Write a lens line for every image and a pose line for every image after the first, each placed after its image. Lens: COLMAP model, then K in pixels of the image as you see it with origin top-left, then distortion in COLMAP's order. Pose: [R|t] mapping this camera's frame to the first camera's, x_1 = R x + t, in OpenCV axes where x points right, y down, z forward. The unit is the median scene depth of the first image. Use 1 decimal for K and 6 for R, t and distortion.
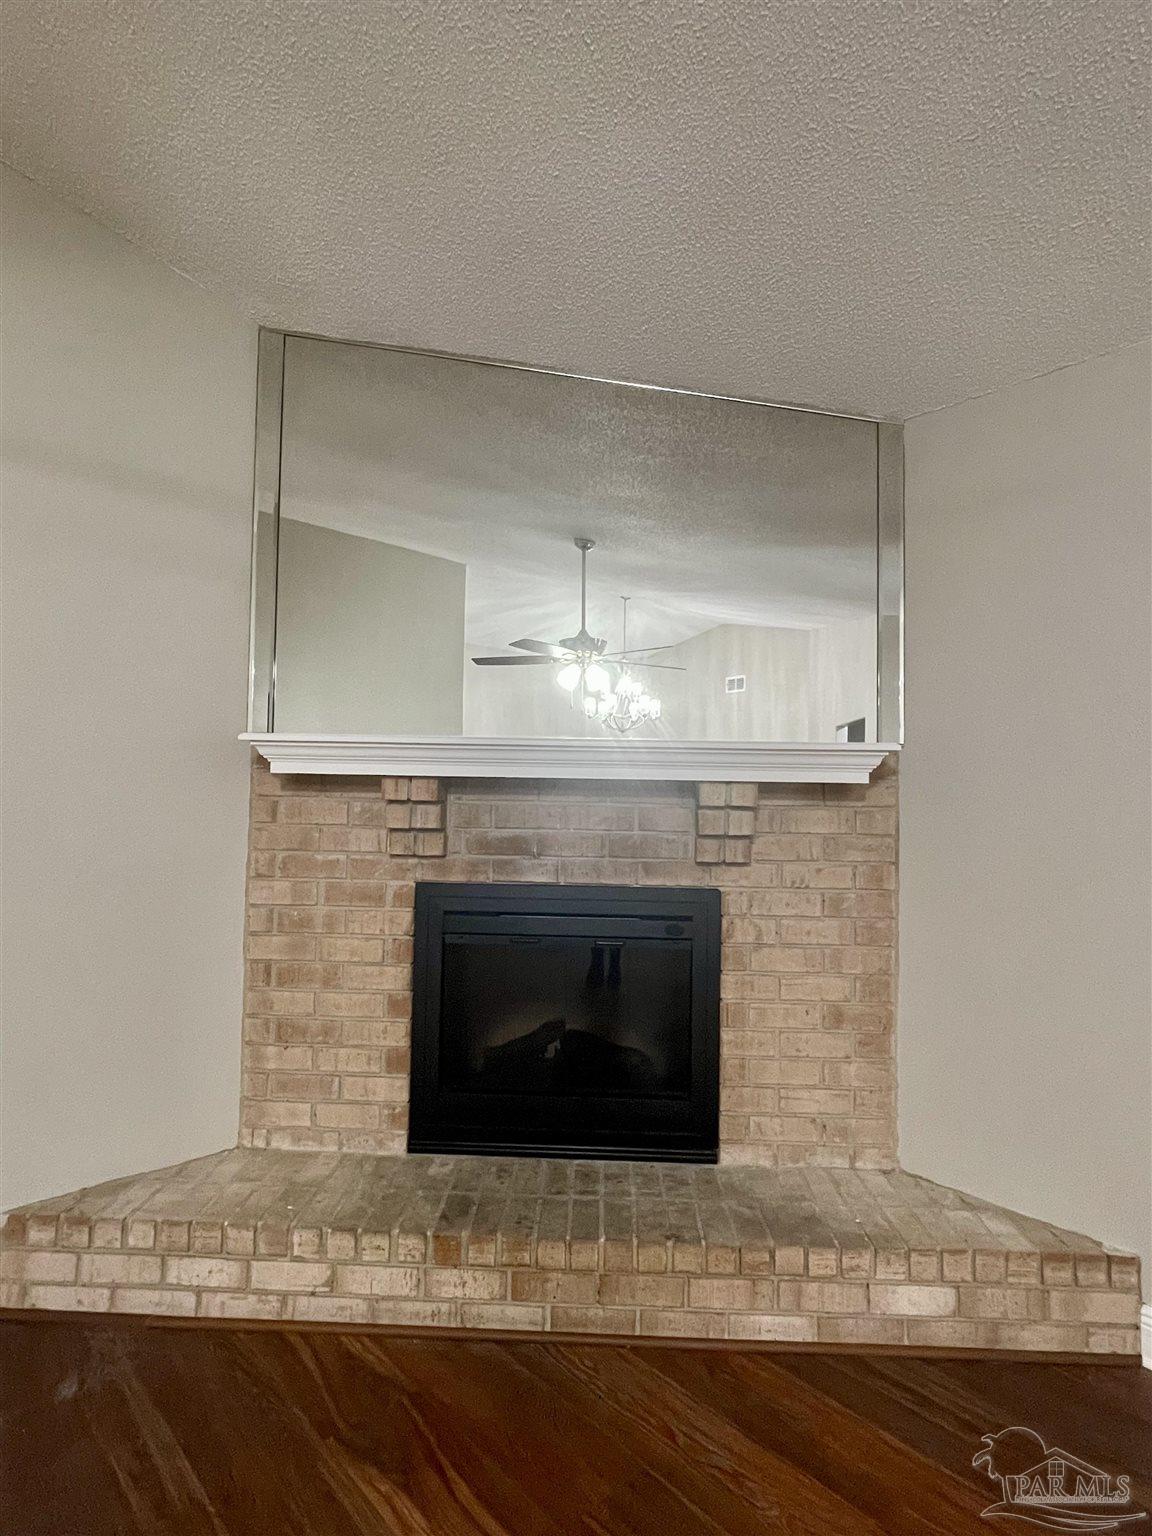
lens RADIAL K [[840.3, 0, 576.0], [0, 840.3, 768.0], [0, 0, 1]] dist [-0.000423, 0.000144]
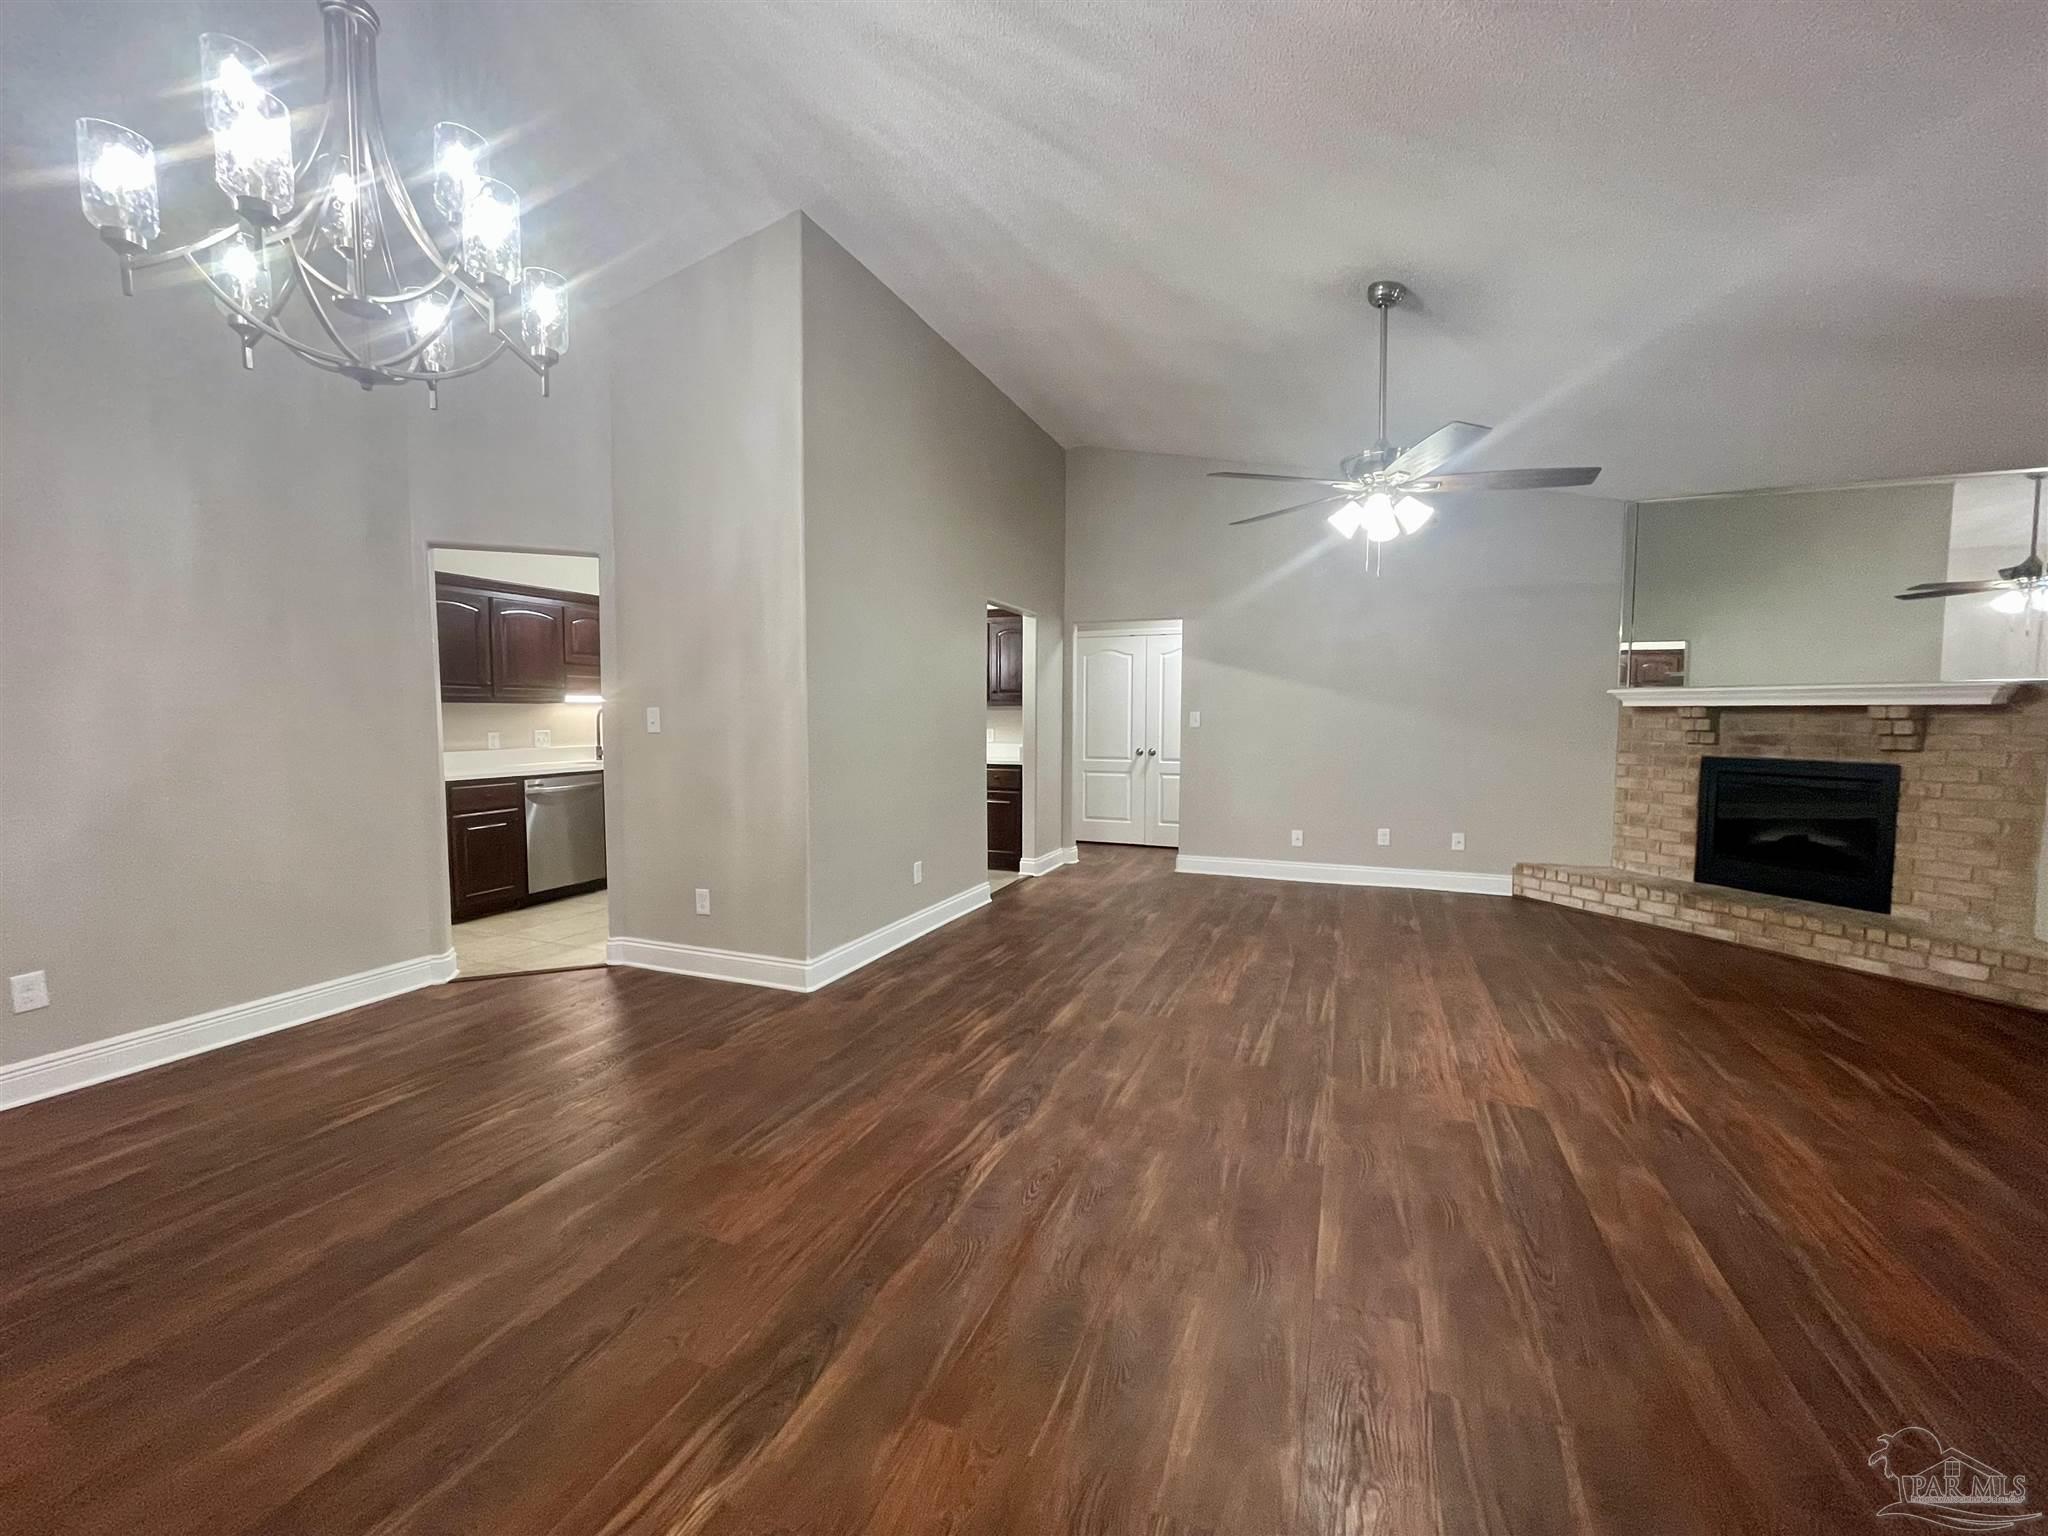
lens RADIAL K [[818.9, 0, 1032.9], [0, 818.9, 769.3], [0, 0, 1]] dist [-0.000856, -0.000203]
pose [[0.429966, 0.044762, -0.901735, 0.966651], [0.041650, 0.996723, 0.069337, -0.044999], [0.901884, -0.067370, 0.426693, -1.431561]]
